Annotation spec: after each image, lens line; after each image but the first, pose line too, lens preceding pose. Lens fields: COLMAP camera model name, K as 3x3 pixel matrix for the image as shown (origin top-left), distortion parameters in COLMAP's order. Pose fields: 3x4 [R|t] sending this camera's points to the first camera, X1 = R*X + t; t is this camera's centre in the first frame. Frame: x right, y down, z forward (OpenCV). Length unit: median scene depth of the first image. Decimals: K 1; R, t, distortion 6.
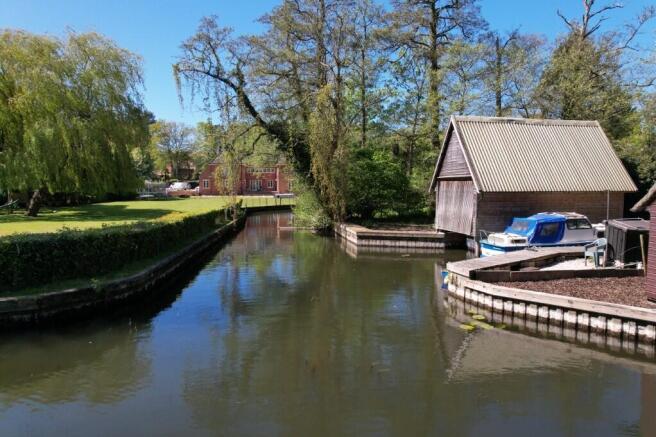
lens RADIAL K [[422.4, 0, 328.6], [0, 422.4, 218.7], [0, 0, 1]] dist [-0.029382, 0.024802]
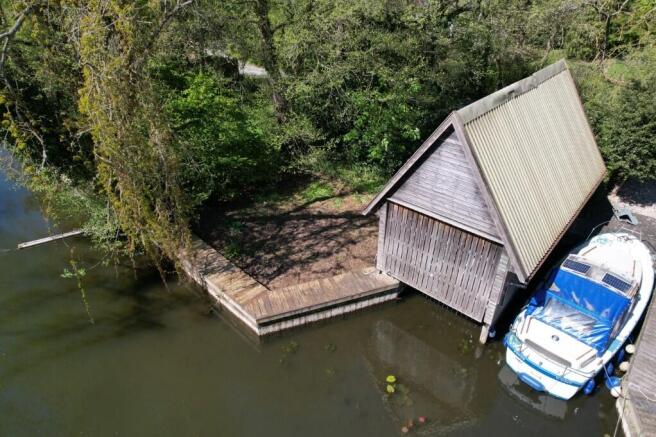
lens RADIAL K [[422.4, 0, 326.9], [0, 422.4, 217.3], [0, 0, 1]] dist [-0.029382, 0.024802]
pose [[0.808049, -0.313213, 0.498953, -0.086811], [0.047179, 0.878638, 0.475151, -0.332409], [-0.587223, -0.360406, 0.724760, 0.617190]]
